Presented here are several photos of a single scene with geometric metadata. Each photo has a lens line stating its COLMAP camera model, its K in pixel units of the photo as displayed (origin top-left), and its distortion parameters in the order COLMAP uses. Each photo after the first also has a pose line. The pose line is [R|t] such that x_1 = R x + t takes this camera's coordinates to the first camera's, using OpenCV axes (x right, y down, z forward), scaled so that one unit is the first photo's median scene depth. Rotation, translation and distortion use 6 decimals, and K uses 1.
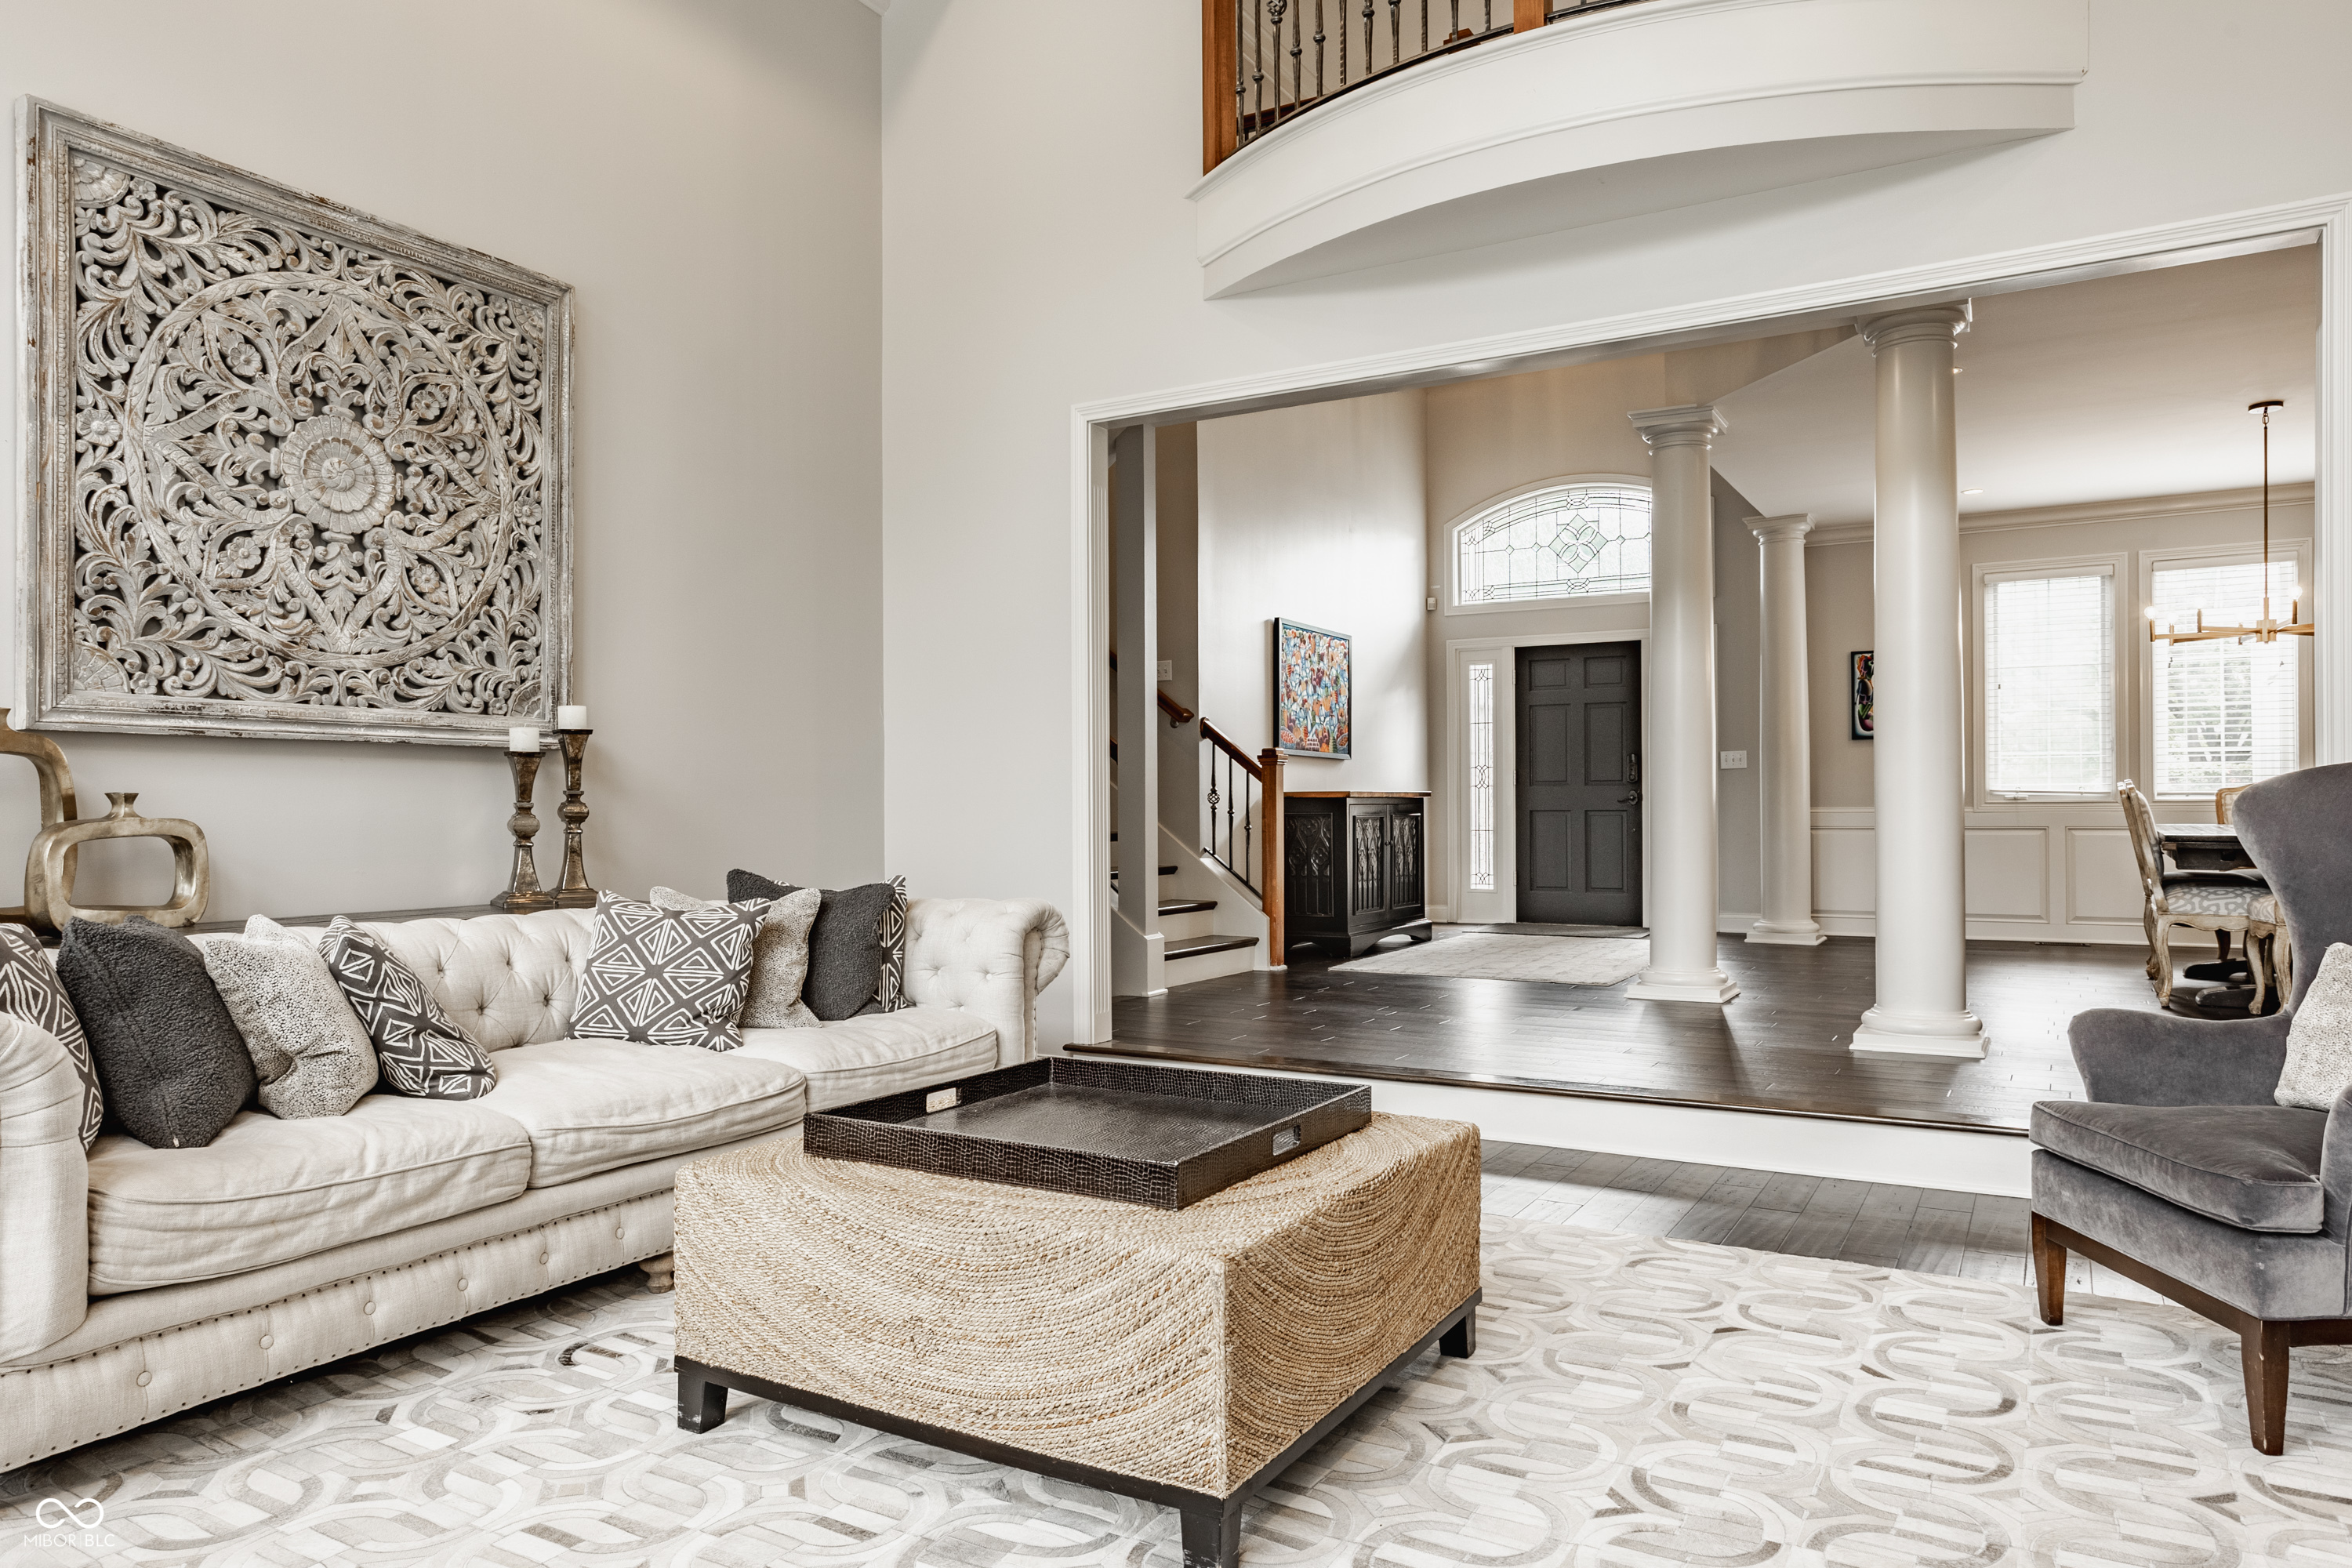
lens RADIAL K [[1427.5, 0, 1144.9], [0, 1427.5, 797.3], [0, 0, 1]] dist [-0.014078, 0.014975]
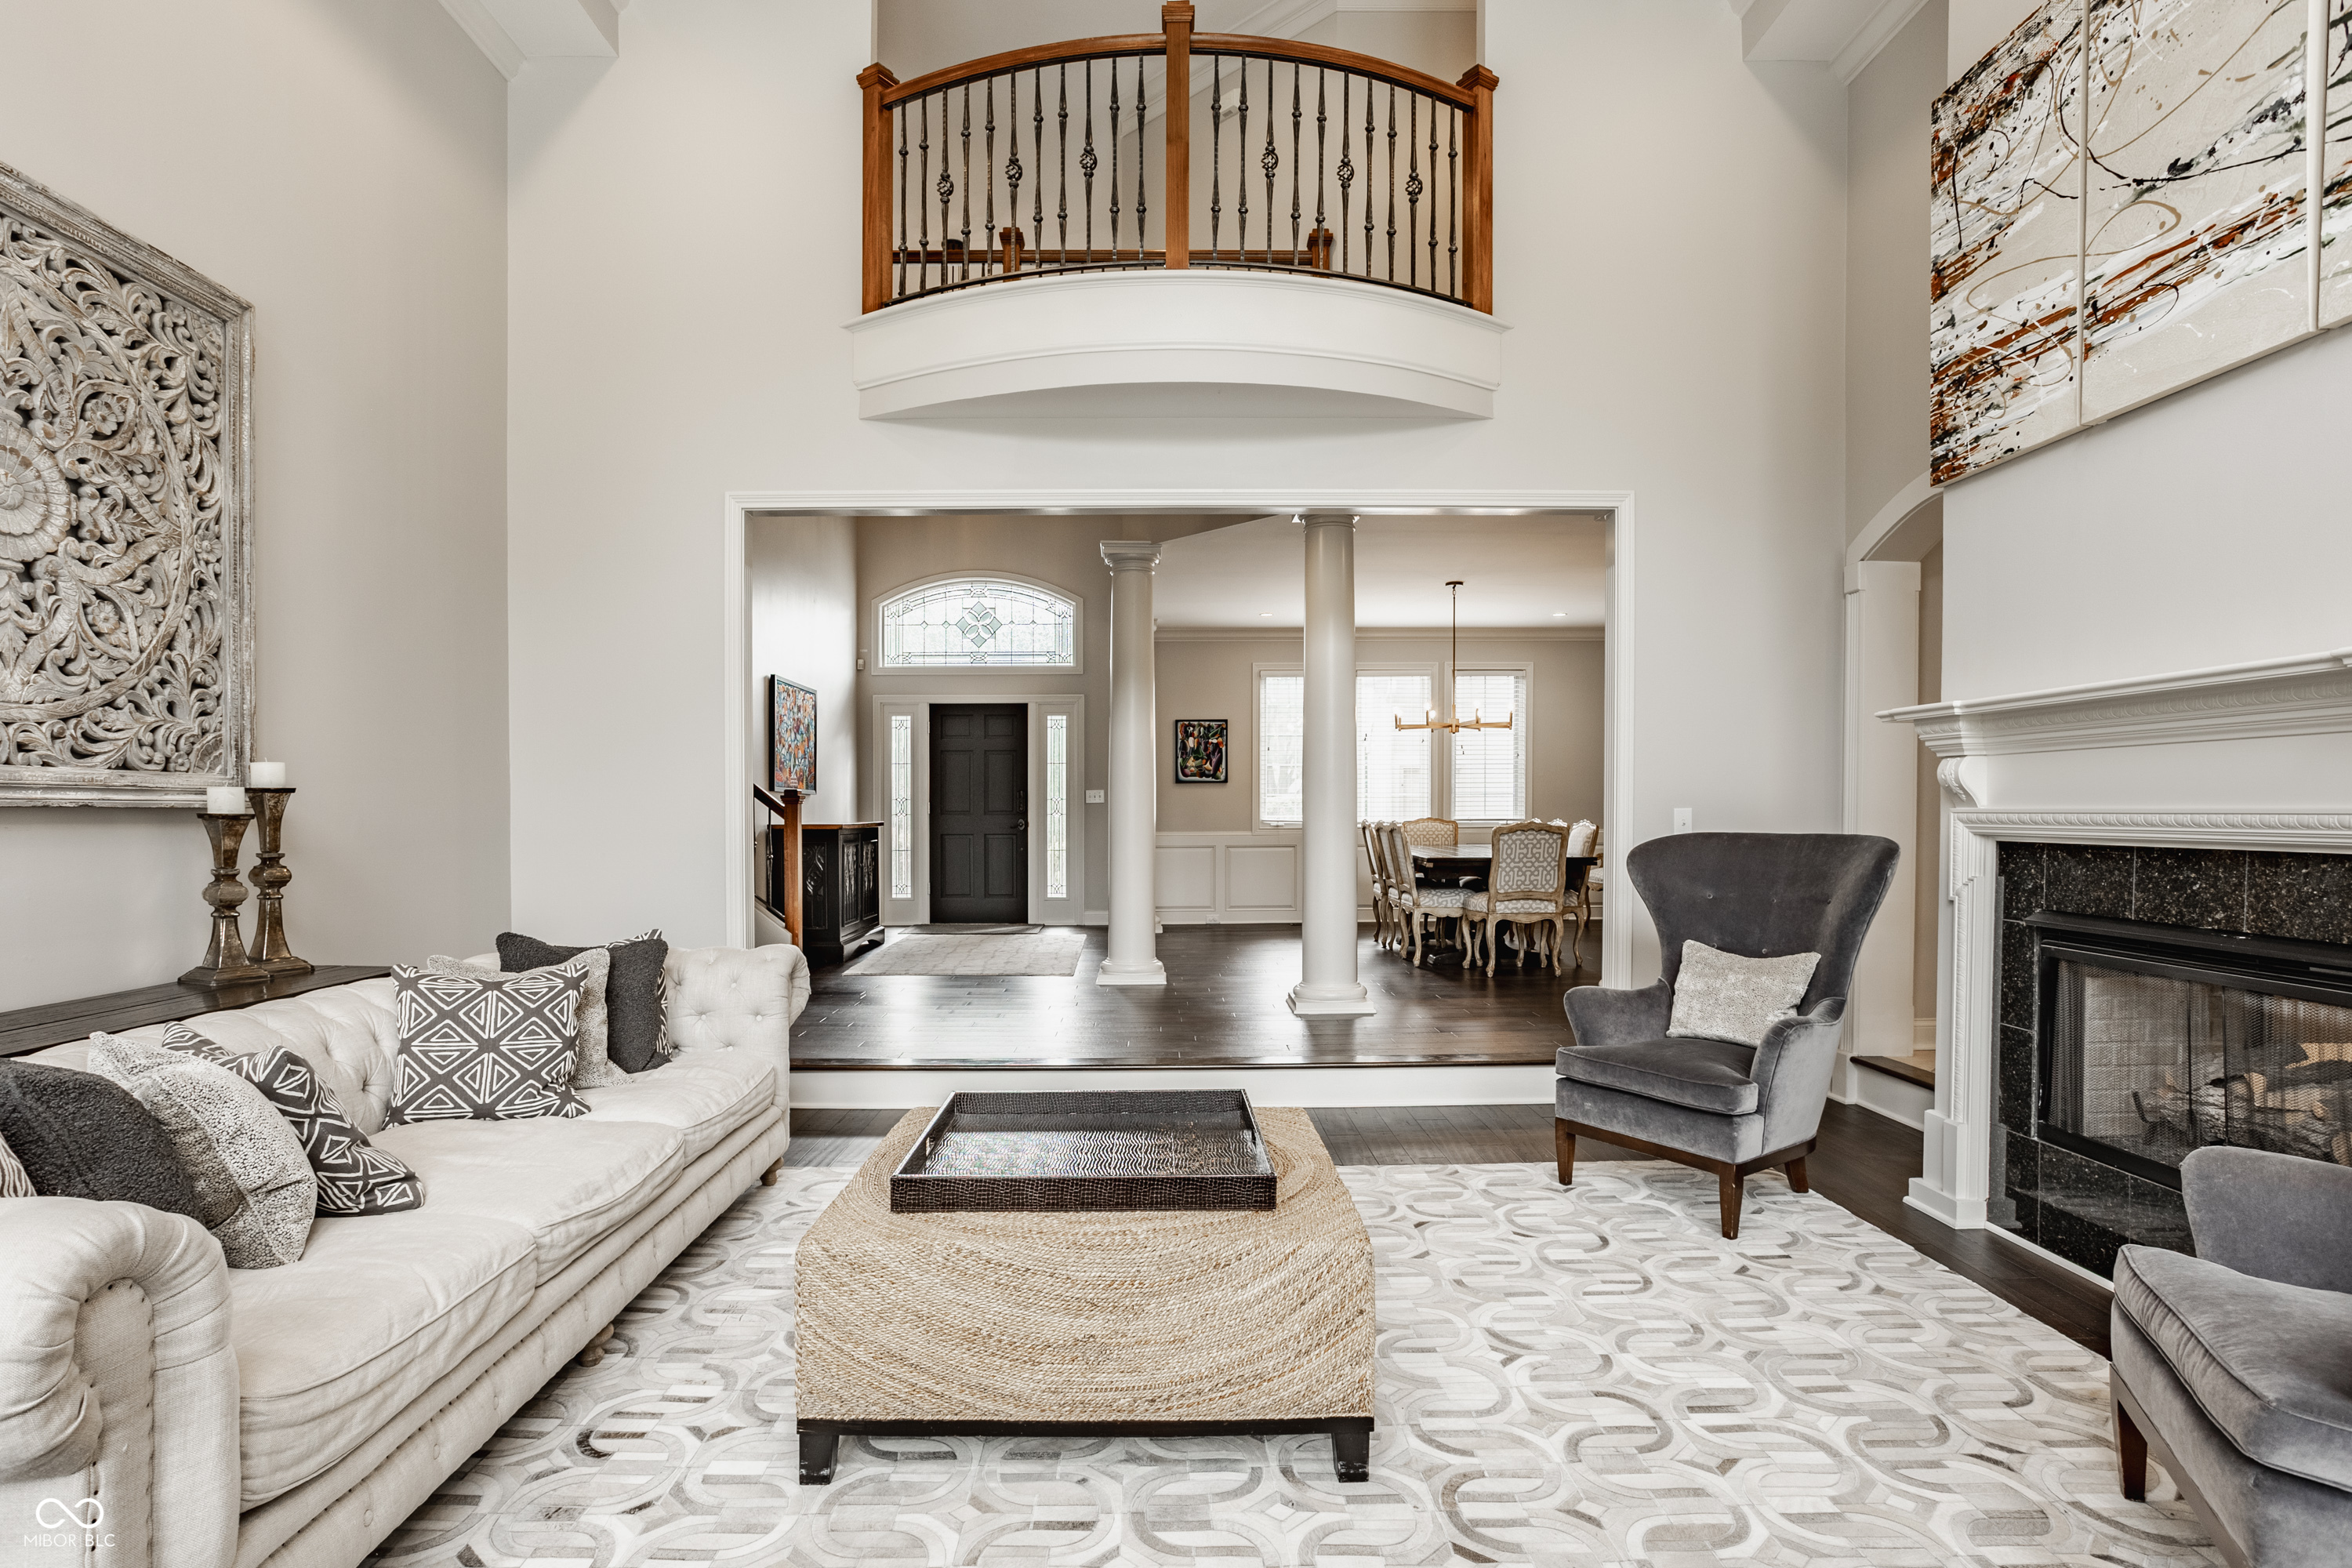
lens RADIAL K [[1168.9, 0, 1107.2], [0, 1168.9, 829.7], [0, 0, 1]] dist [-0.030944, 0.016708]
pose [[0.870842, -0.006386, 0.491521, -0.331499], [-0.002624, 0.999841, 0.017639, -0.038967], [-0.491555, -0.016650, 0.870687, 0.083285]]
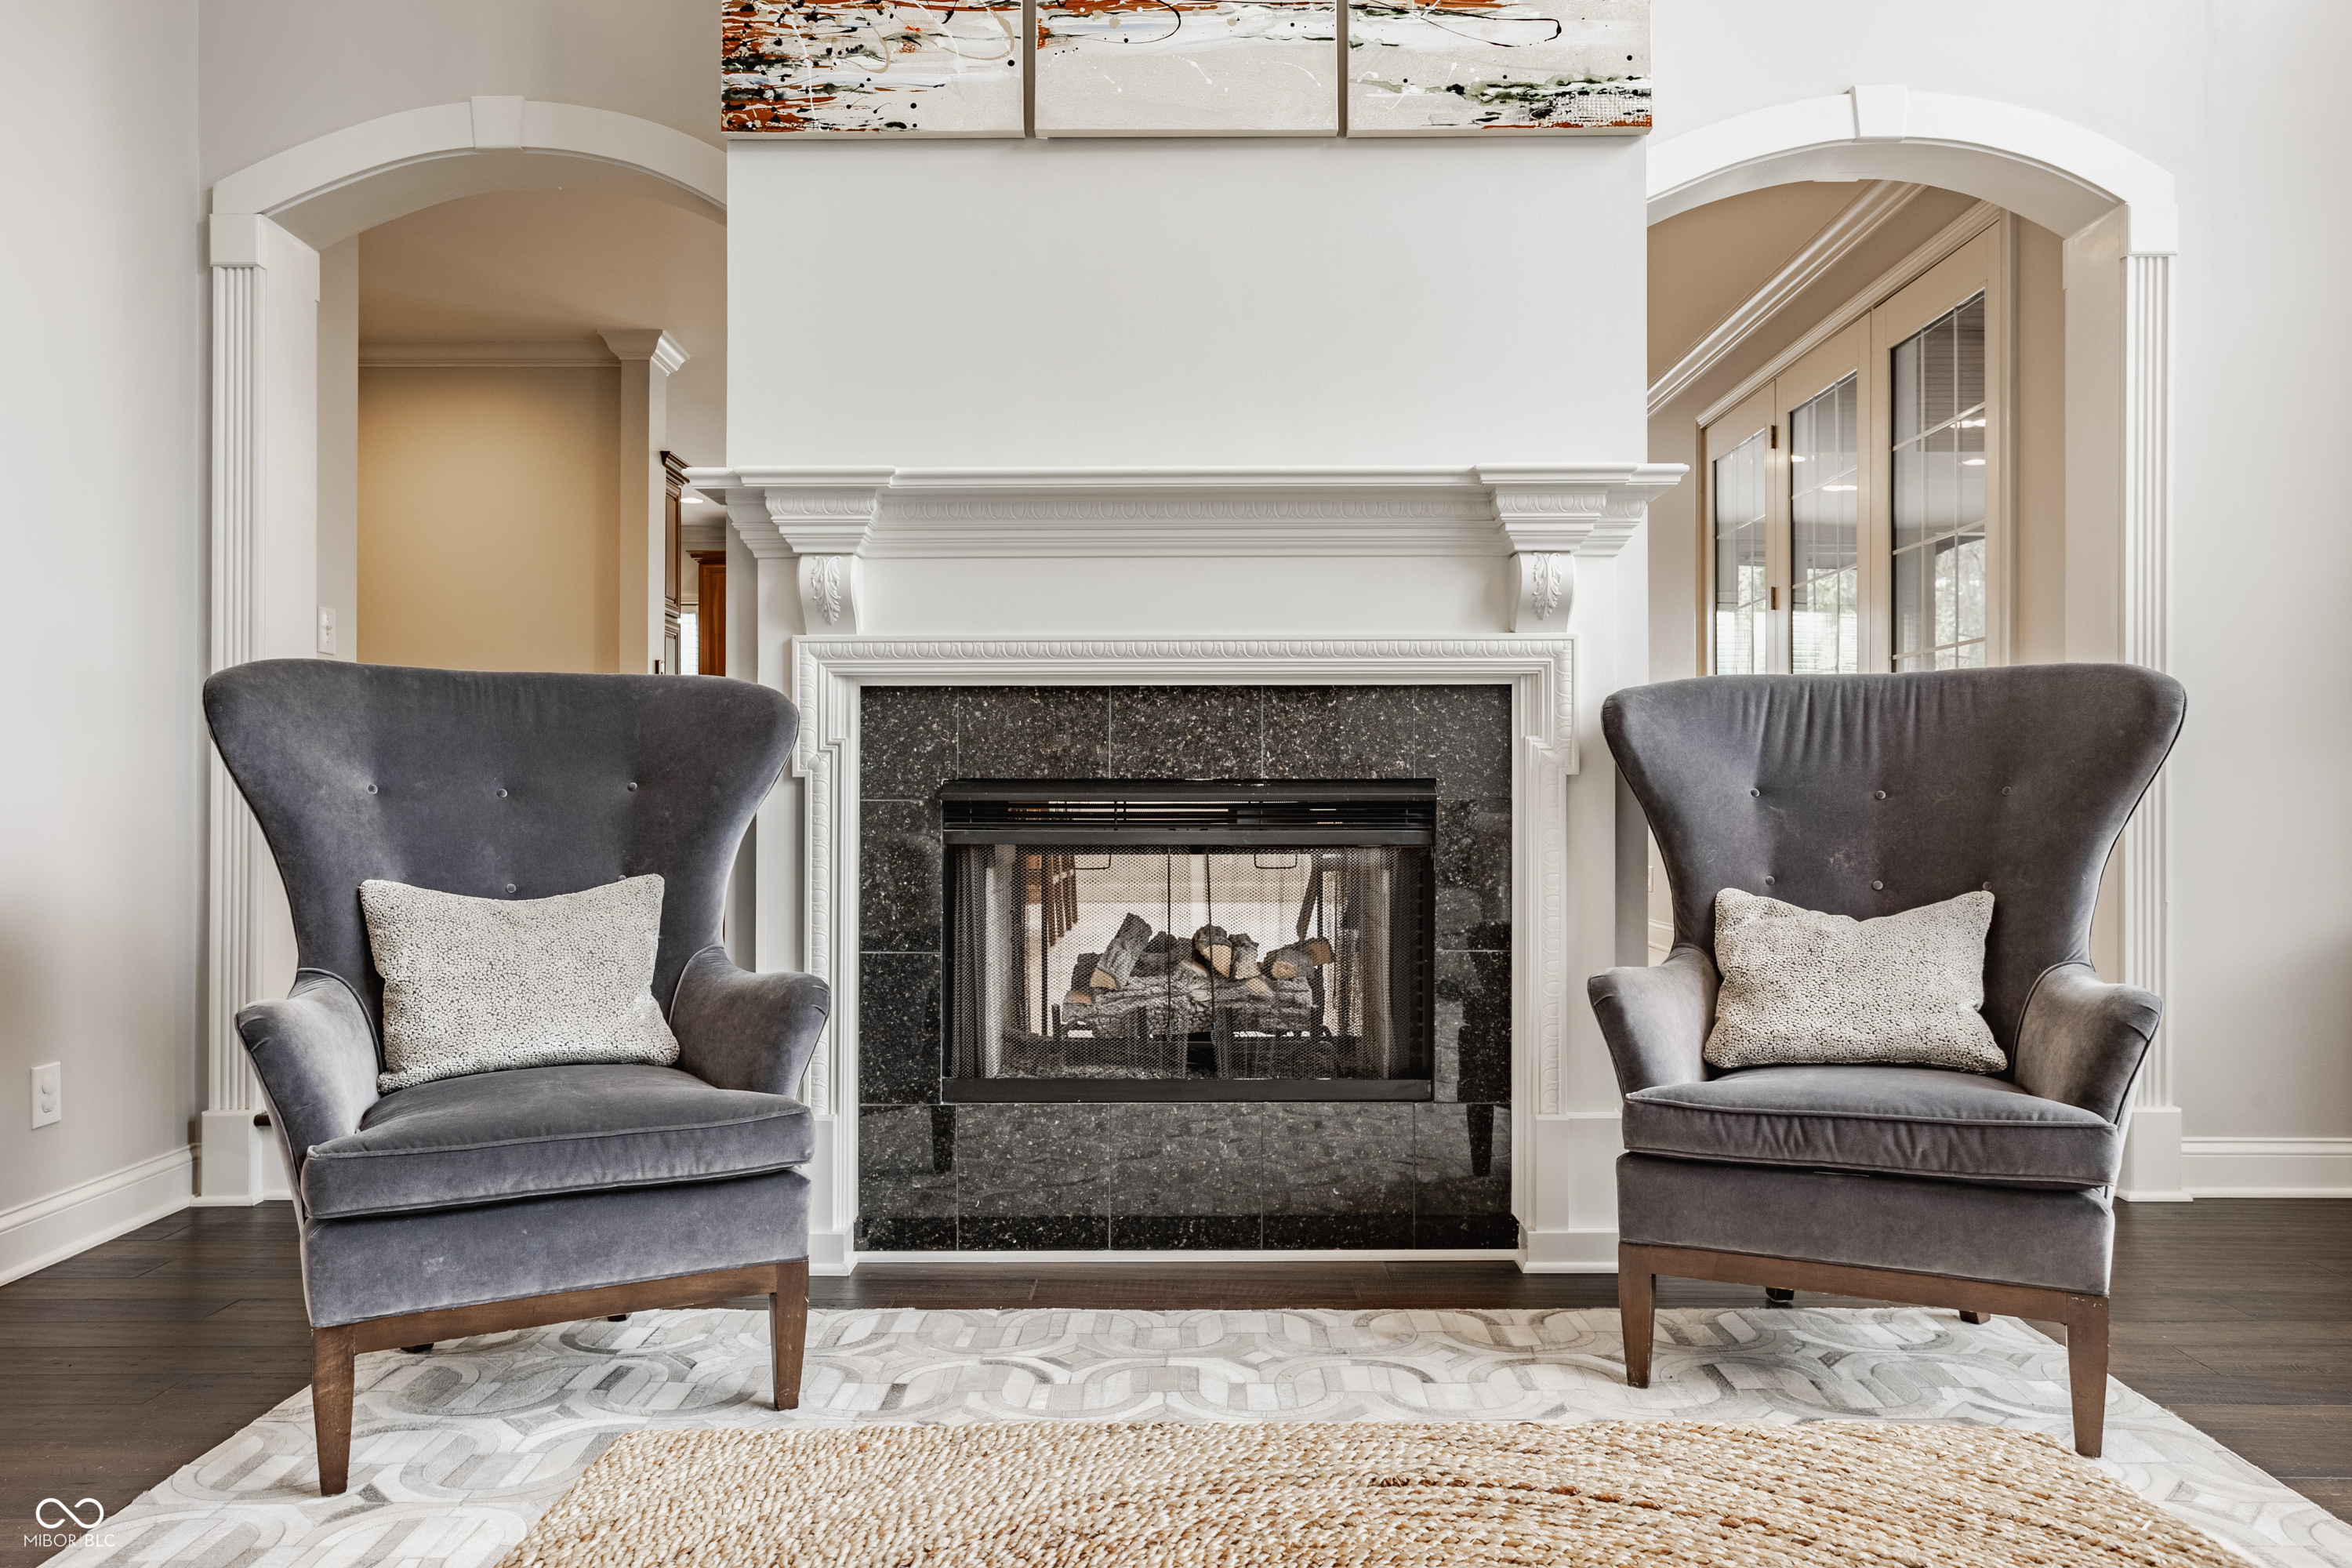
lens RADIAL K [[1693.5, 0, 1150.7], [0, 1693.5, 791.8], [0, 0, 1]] dist [-0.000318, 0.004628]
pose [[-0.507749, 0.015391, 0.861368, -0.157670], [-0.002980, 0.999803, -0.019621, 0.047896], [-0.861500, -0.012530, -0.507603, 0.773246]]
